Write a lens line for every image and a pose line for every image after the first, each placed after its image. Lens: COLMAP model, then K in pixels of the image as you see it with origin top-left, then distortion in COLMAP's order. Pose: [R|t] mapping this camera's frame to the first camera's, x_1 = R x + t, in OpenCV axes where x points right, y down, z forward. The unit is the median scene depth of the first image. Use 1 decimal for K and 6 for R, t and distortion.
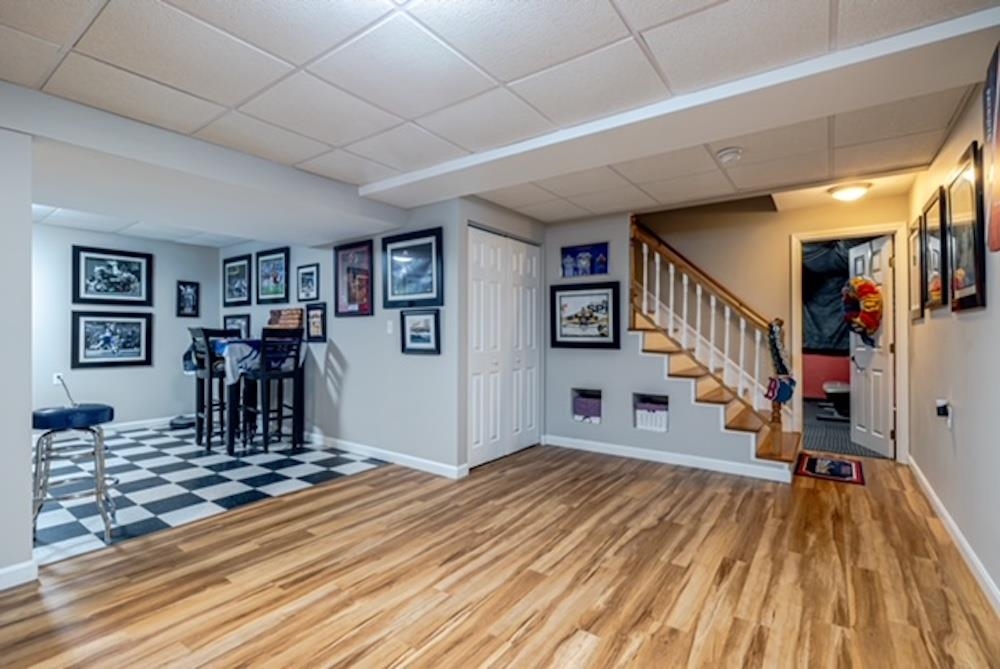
lens RADIAL K [[460.5, 0, 502.0], [0, 460.5, 329.0], [0, 0, 1]] dist [-0.003958, -0.000039]
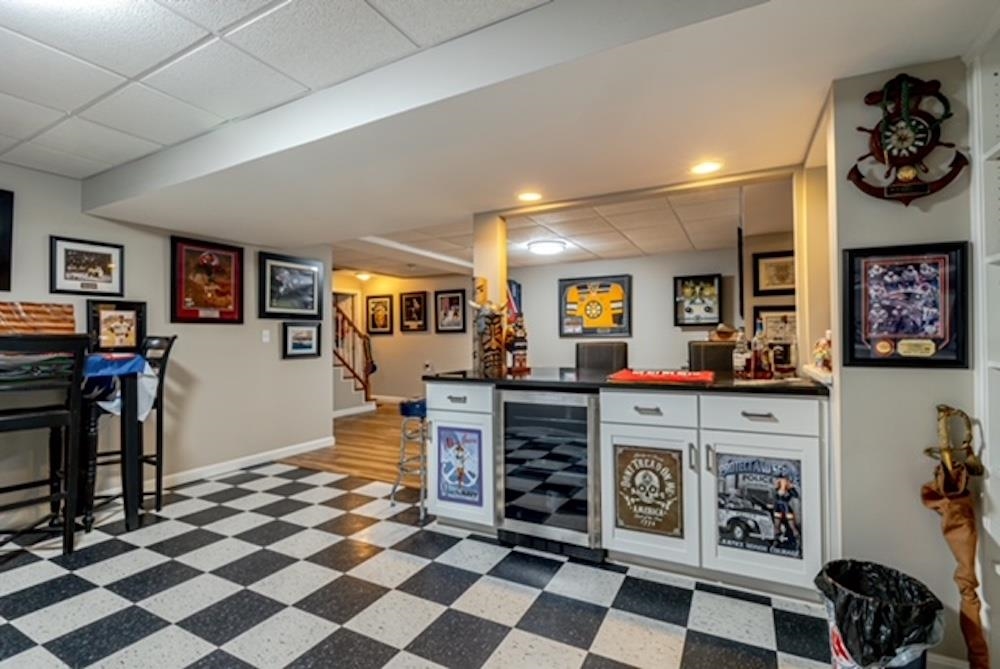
lens RADIAL K [[460.5, 0, 502.2], [0, 460.5, 336.1], [0, 0, 1]] dist [-0.003958, -0.000039]
pose [[-0.123187, 0.010356, 0.992329, -1.419624], [0.005287, 0.999938, -0.009779, 0.009558], [-0.992369, 0.004042, -0.123234, 0.605196]]
